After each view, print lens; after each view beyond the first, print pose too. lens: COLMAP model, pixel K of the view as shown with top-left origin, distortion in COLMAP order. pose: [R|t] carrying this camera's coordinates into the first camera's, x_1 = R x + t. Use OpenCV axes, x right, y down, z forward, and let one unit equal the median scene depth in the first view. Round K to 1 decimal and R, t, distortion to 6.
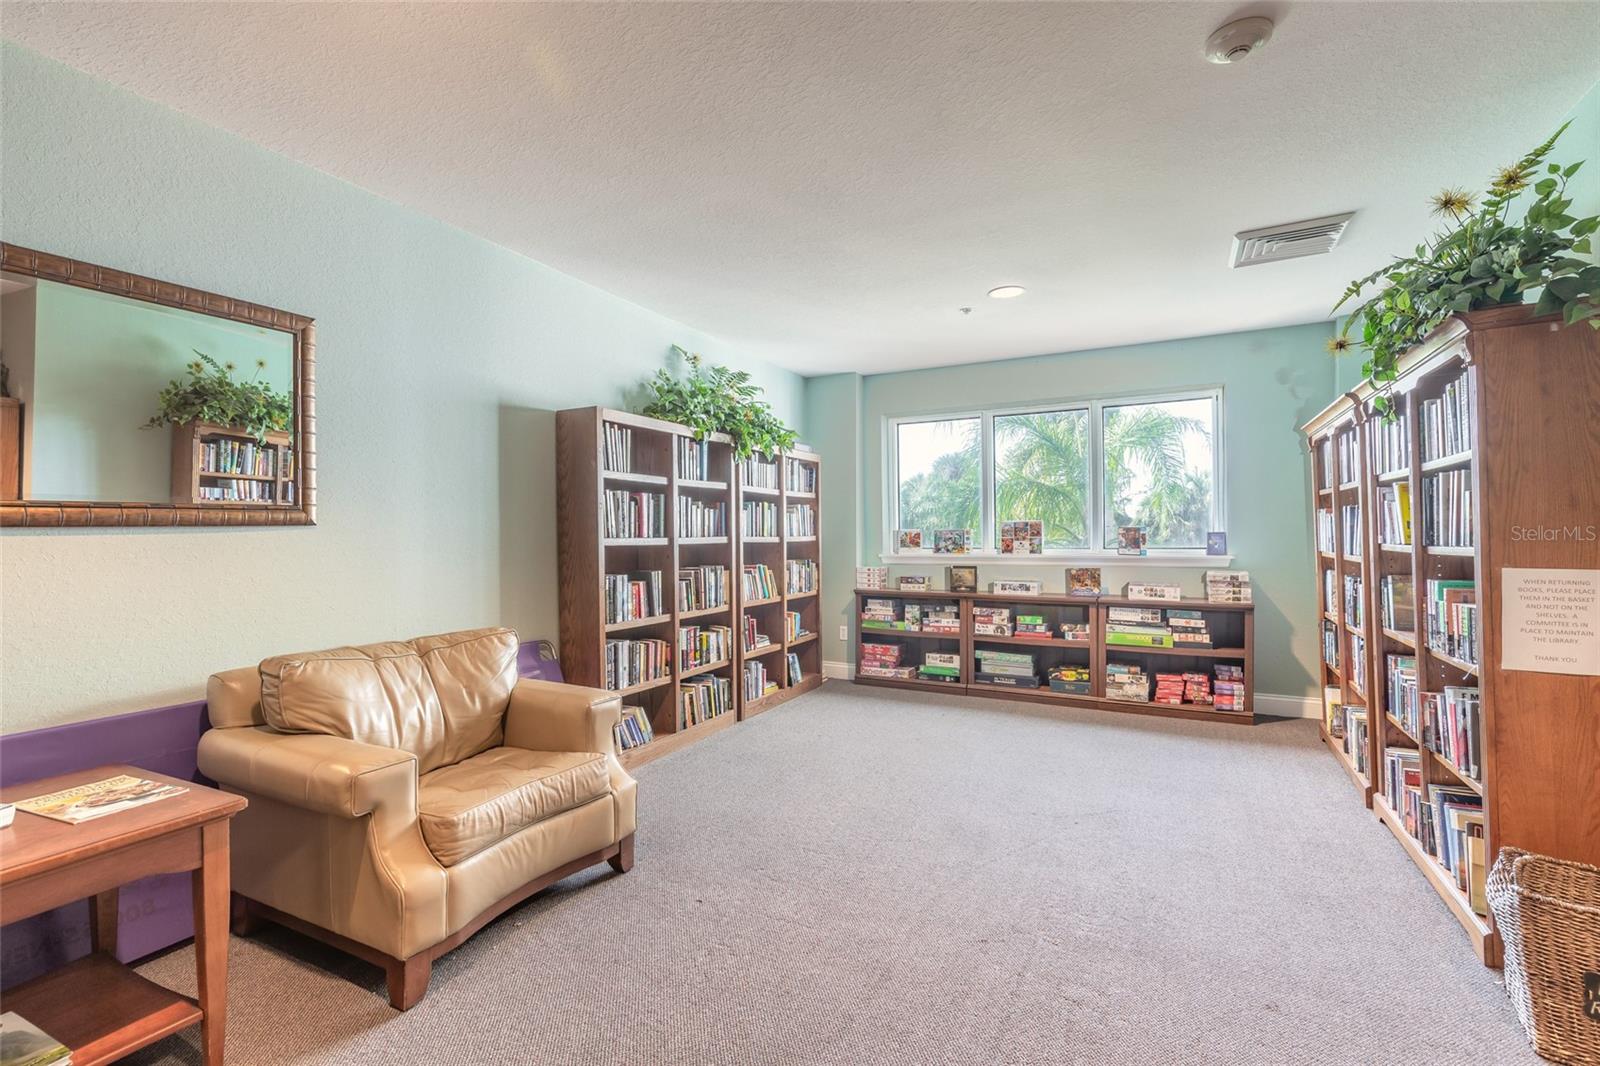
lens RADIAL K [[720.9, 0, 802.4], [0, 720.9, 537.3], [0, 0, 1]] dist [-0.000122, 0.010112]
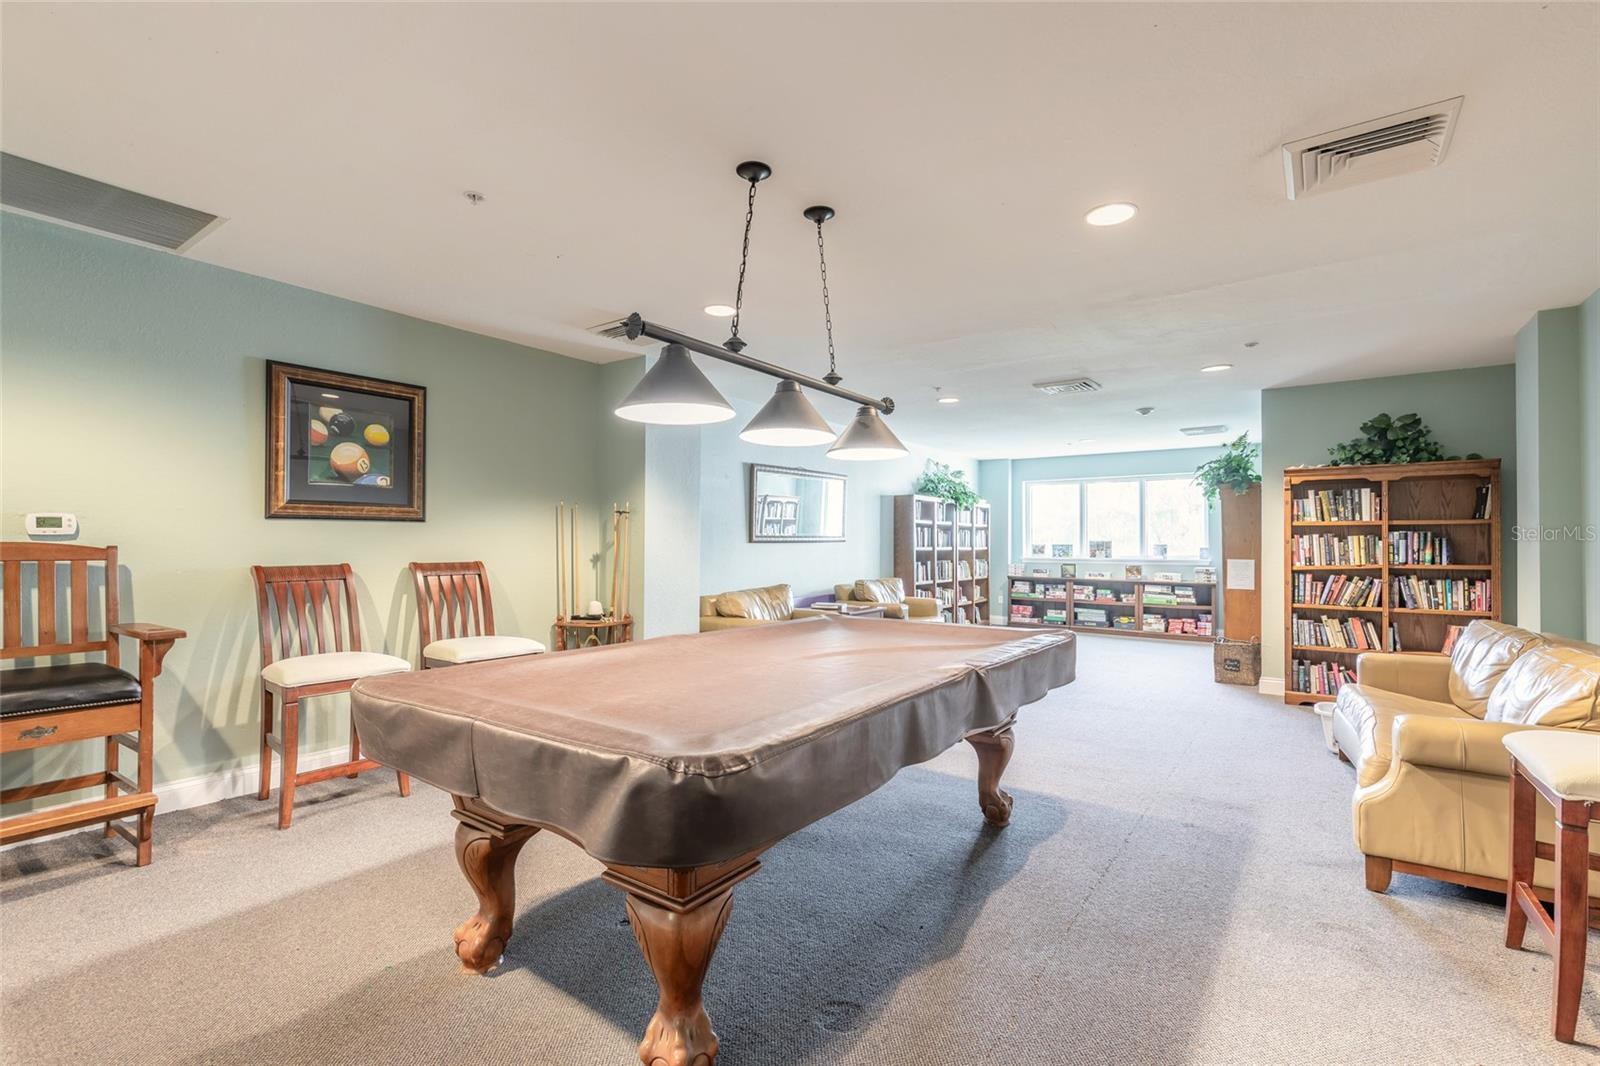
lens RADIAL K [[720.9, 0, 802.4], [0, 720.9, 537.3], [0, 0, 1]] dist [-0.000122, 0.010112]
pose [[0.989235, 0.009745, -0.146008, -0.215068], [-0.011468, 0.999874, -0.010963, -0.000893], [0.145882, 0.012519, 0.989223, -1.094384]]
